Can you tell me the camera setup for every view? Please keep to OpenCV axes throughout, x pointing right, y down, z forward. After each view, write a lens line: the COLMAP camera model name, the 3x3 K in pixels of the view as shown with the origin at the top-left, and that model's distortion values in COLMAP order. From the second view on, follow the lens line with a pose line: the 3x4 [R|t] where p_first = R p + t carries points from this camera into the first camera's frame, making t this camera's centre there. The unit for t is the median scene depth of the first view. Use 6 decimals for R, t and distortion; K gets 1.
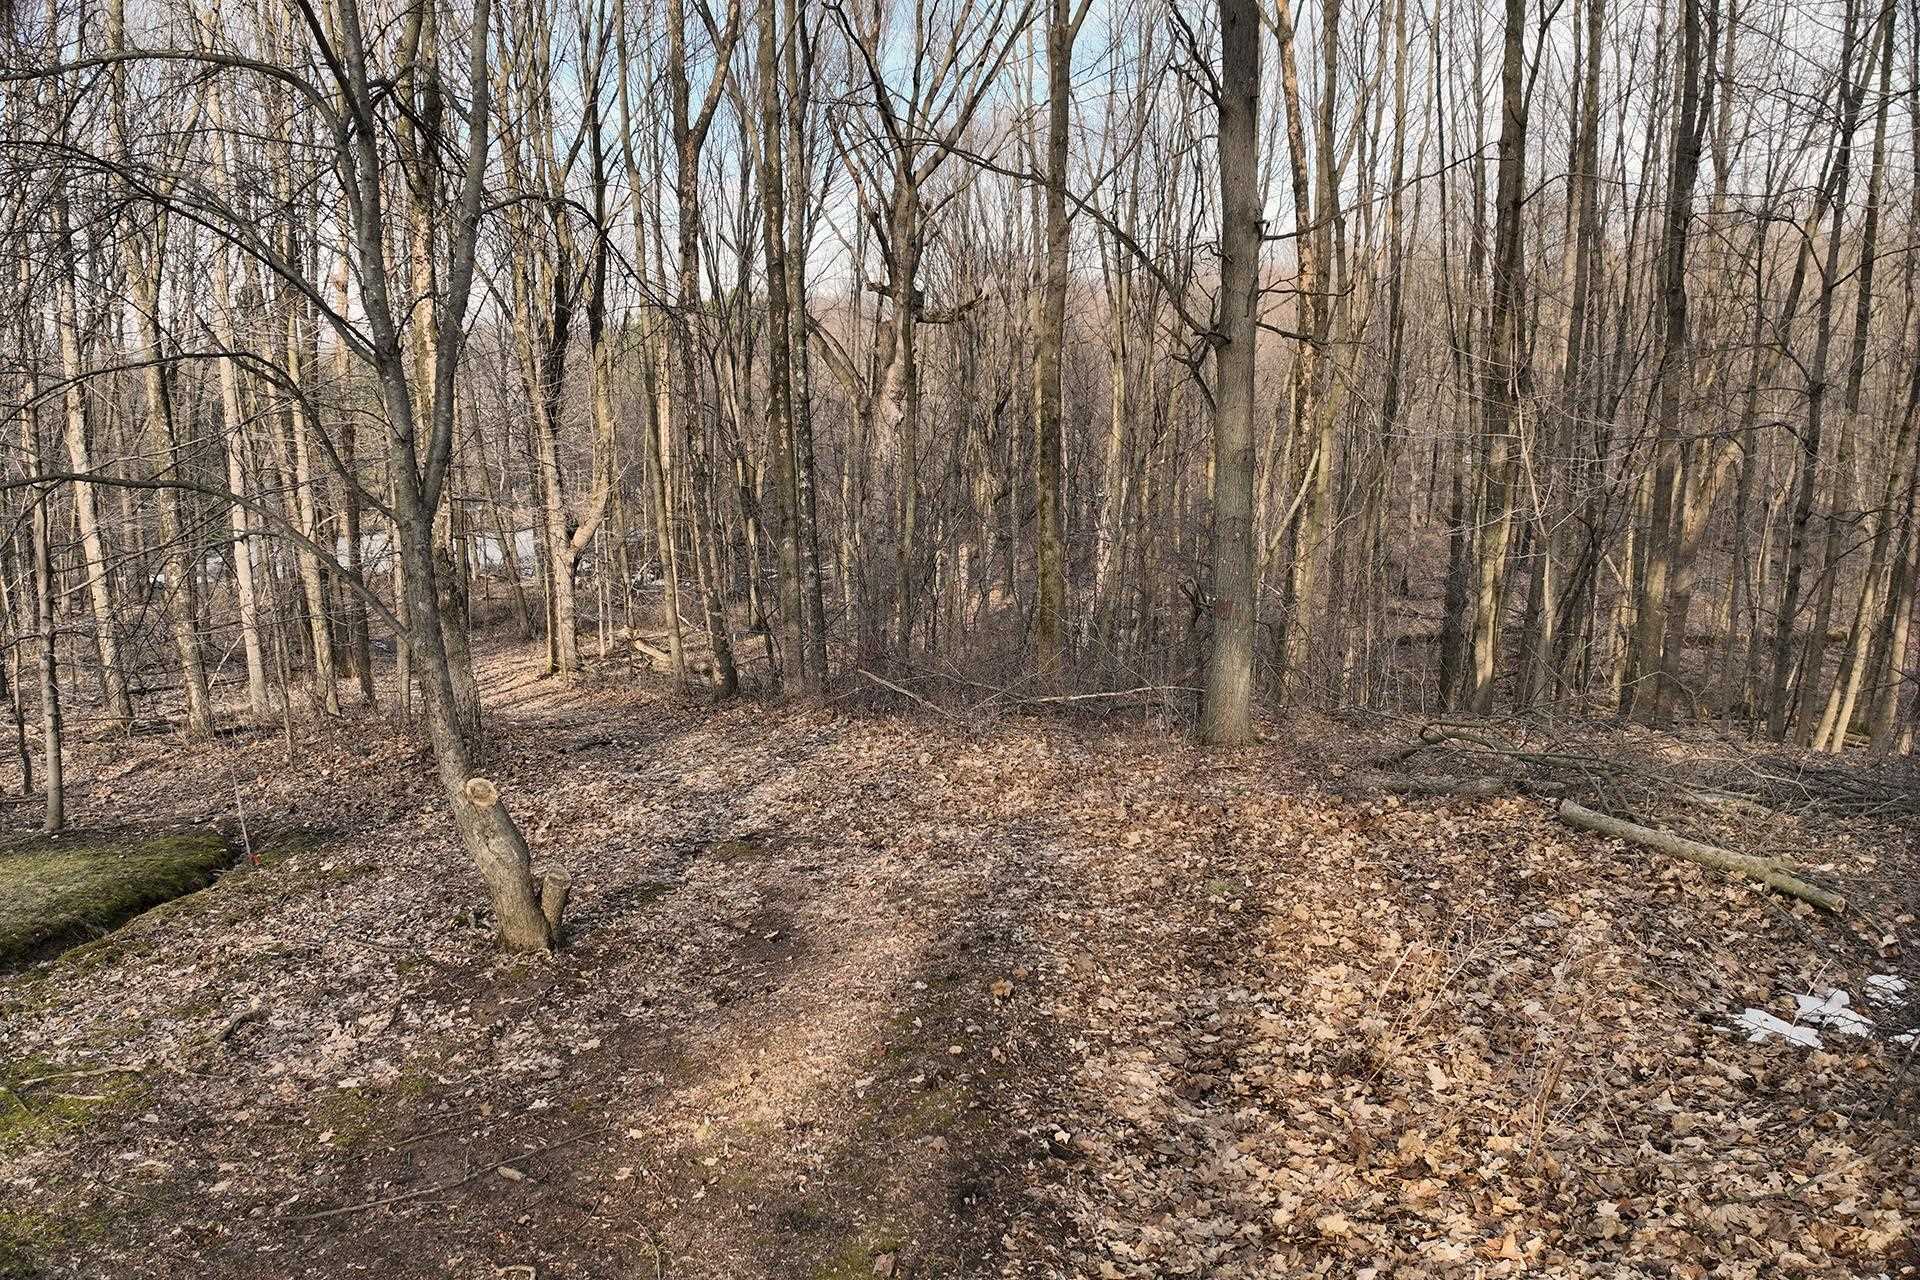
lens RADIAL K [[1338.1, 0, 964.8], [0, 1338.1, 636.2], [0, 0, 1]] dist [-0.105348, -0.009836]
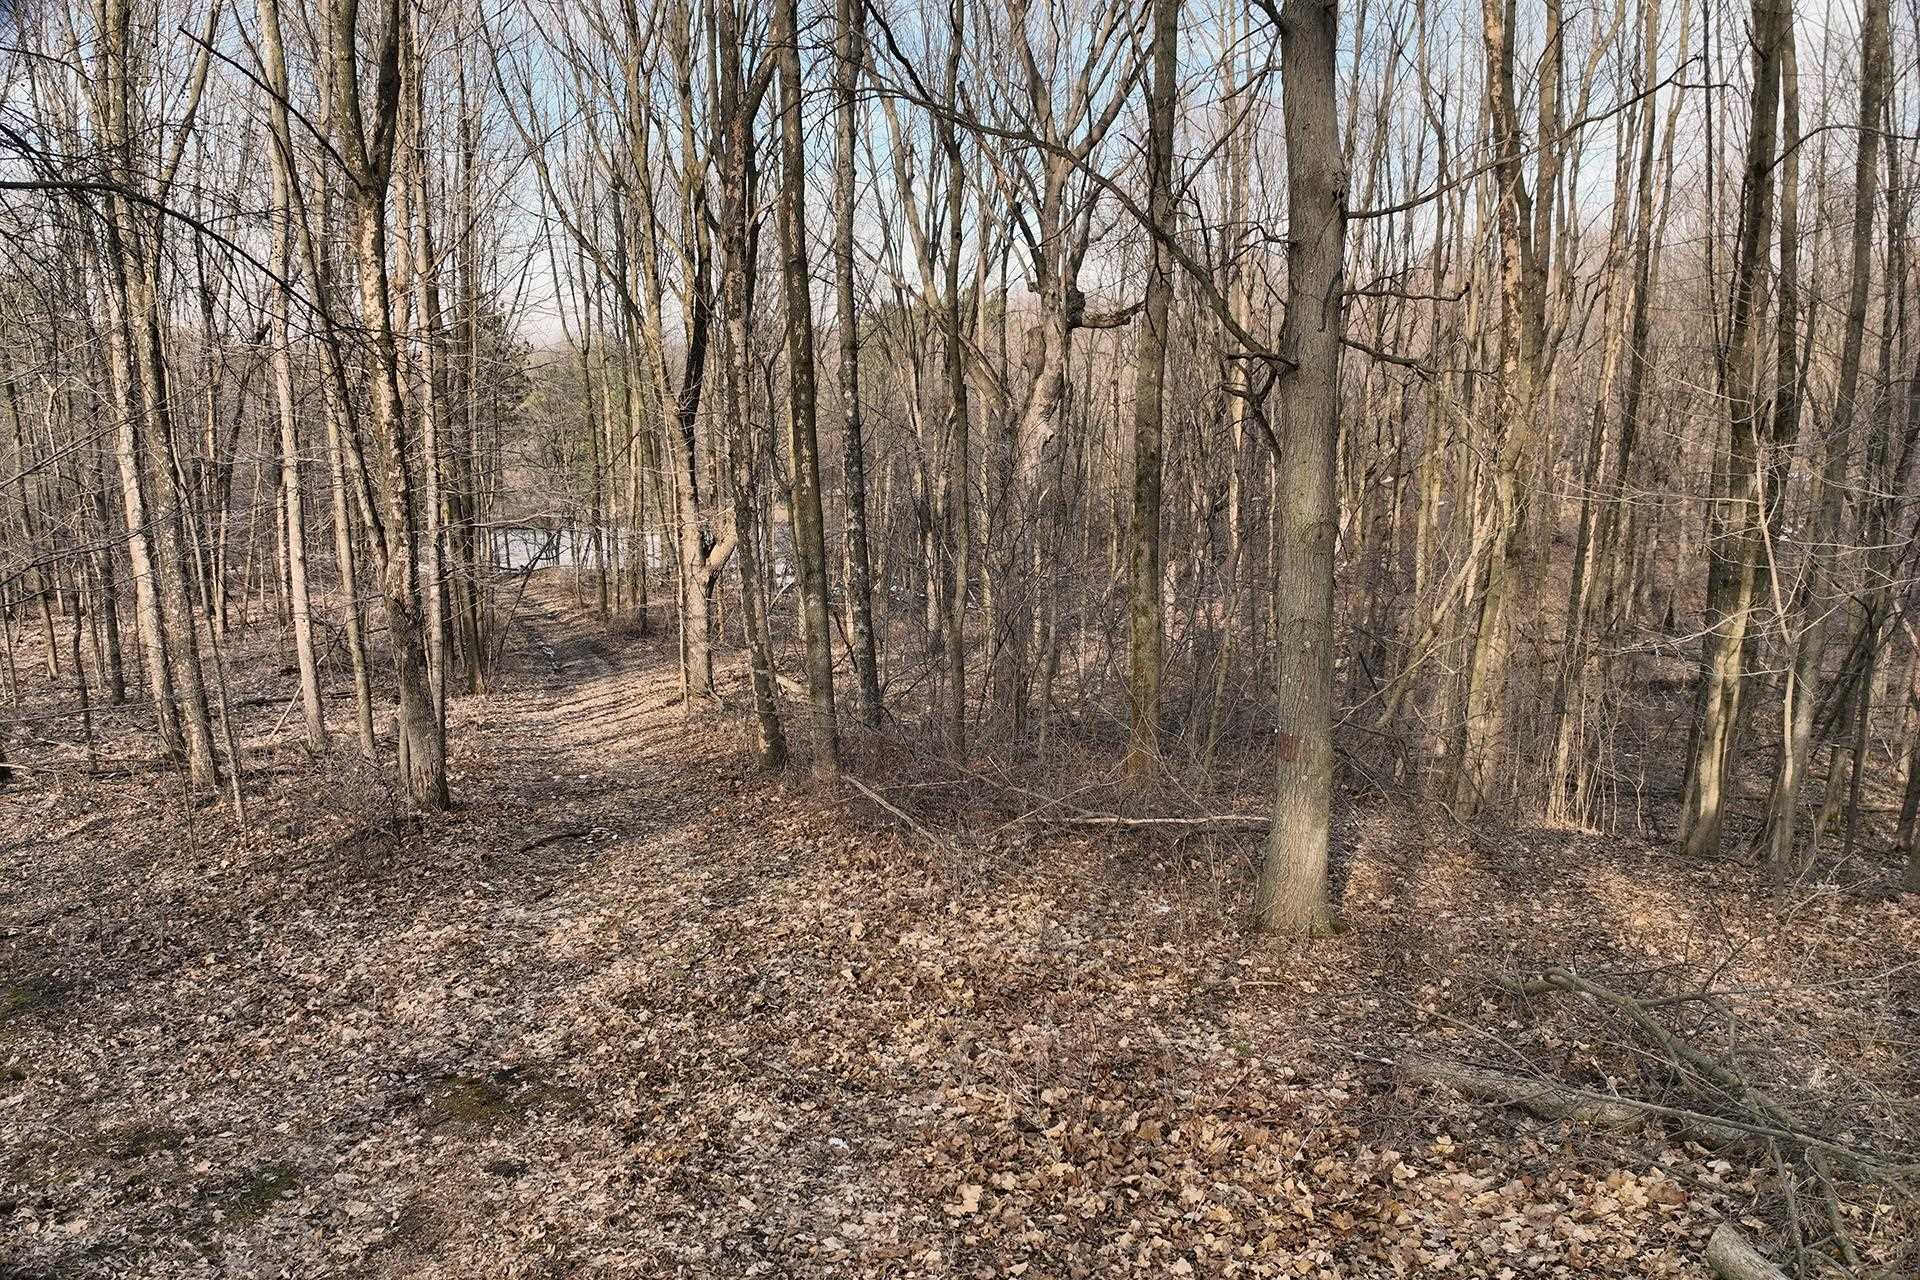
lens RADIAL K [[1338.1, 0, 963.0], [0, 1338.1, 644.2], [0, 0, 1]] dist [-0.105348, -0.009836]
pose [[0.981806, 0.040205, -0.185580, 0.107455], [-0.038977, 0.999187, 0.010264, -0.052201], [0.185842, -0.002844, 0.982576, 0.194692]]
